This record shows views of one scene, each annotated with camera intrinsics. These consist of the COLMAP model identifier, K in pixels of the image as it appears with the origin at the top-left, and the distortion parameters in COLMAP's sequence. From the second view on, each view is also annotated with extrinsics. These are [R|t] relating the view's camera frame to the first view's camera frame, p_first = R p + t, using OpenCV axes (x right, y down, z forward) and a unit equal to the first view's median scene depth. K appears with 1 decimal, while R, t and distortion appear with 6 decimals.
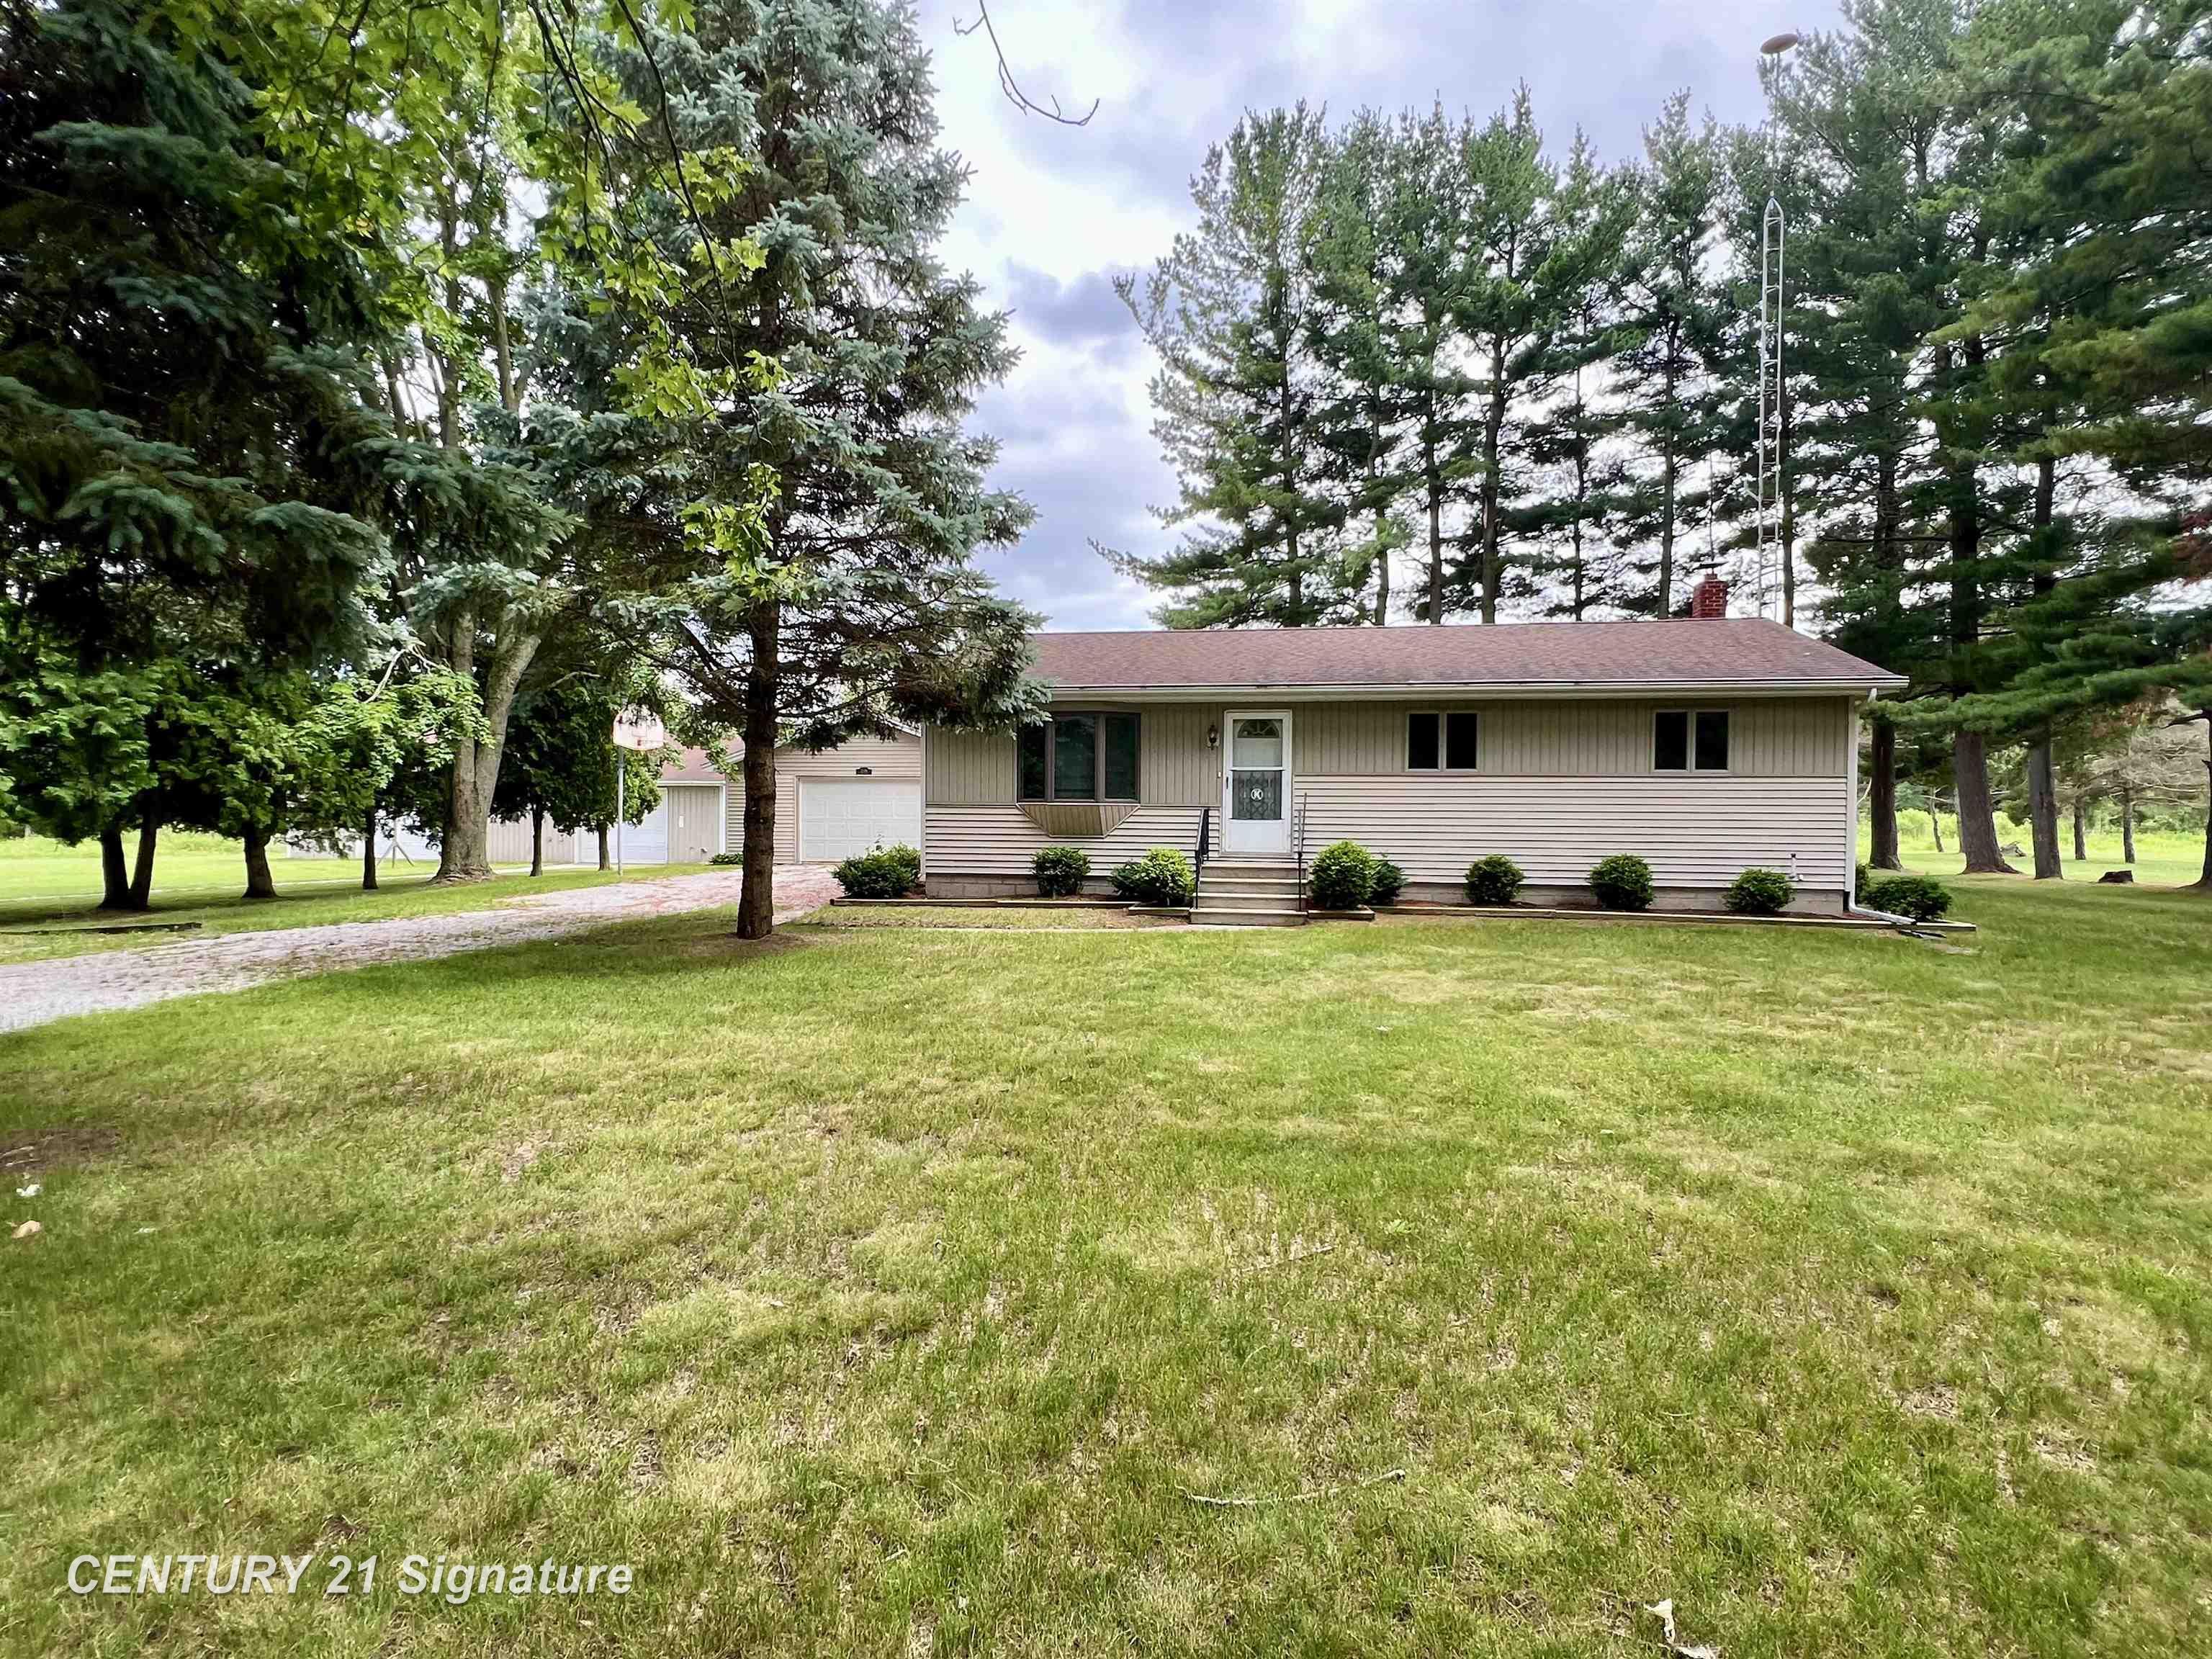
lens RADIAL K [[1103.2, 0, 1106.2], [0, 1103.2, 830.9], [0, 0, 1]] dist [-0.005557, -0.000078]
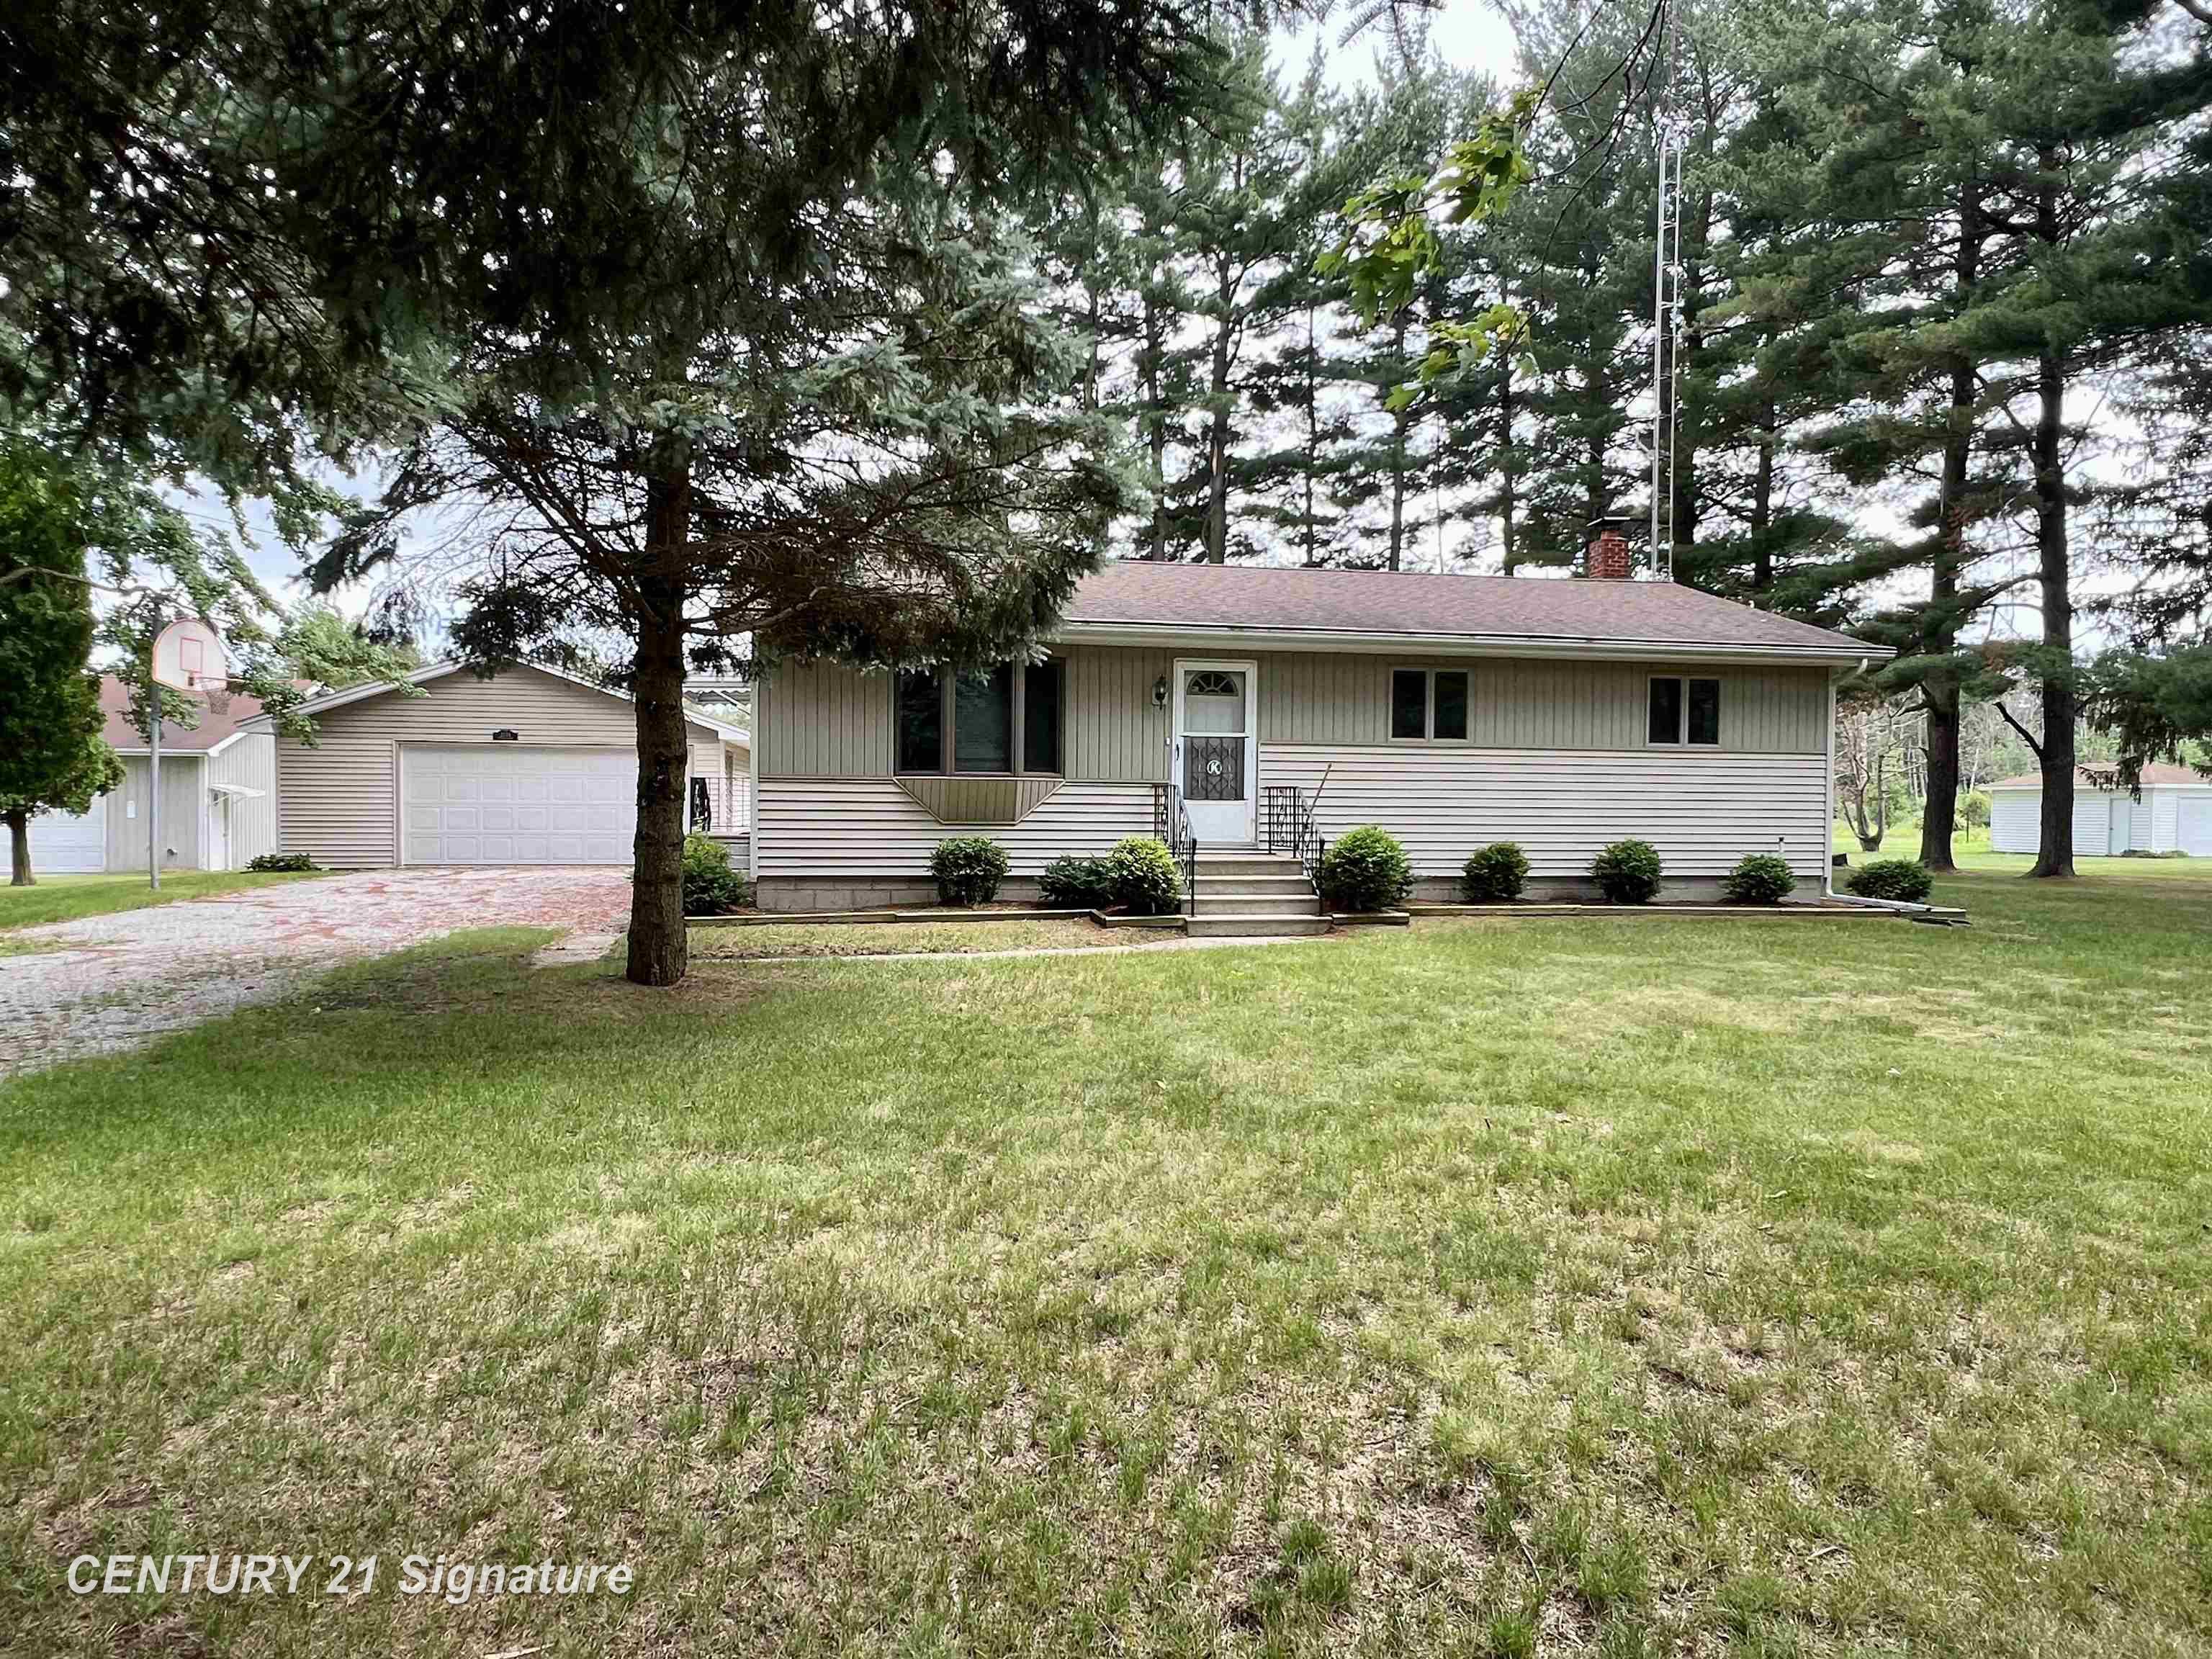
lens RADIAL K [[1290.2, 0, 1105.8], [0, 1290.2, 827.8], [0, 0, 1]] dist [-0.001412, -0.000868]
pose [[0.943095, -0.006041, 0.332468, -0.230605], [0.004558, 0.999976, 0.005238, 0.004111], [-0.332491, -0.003424, 0.943100, 0.157733]]
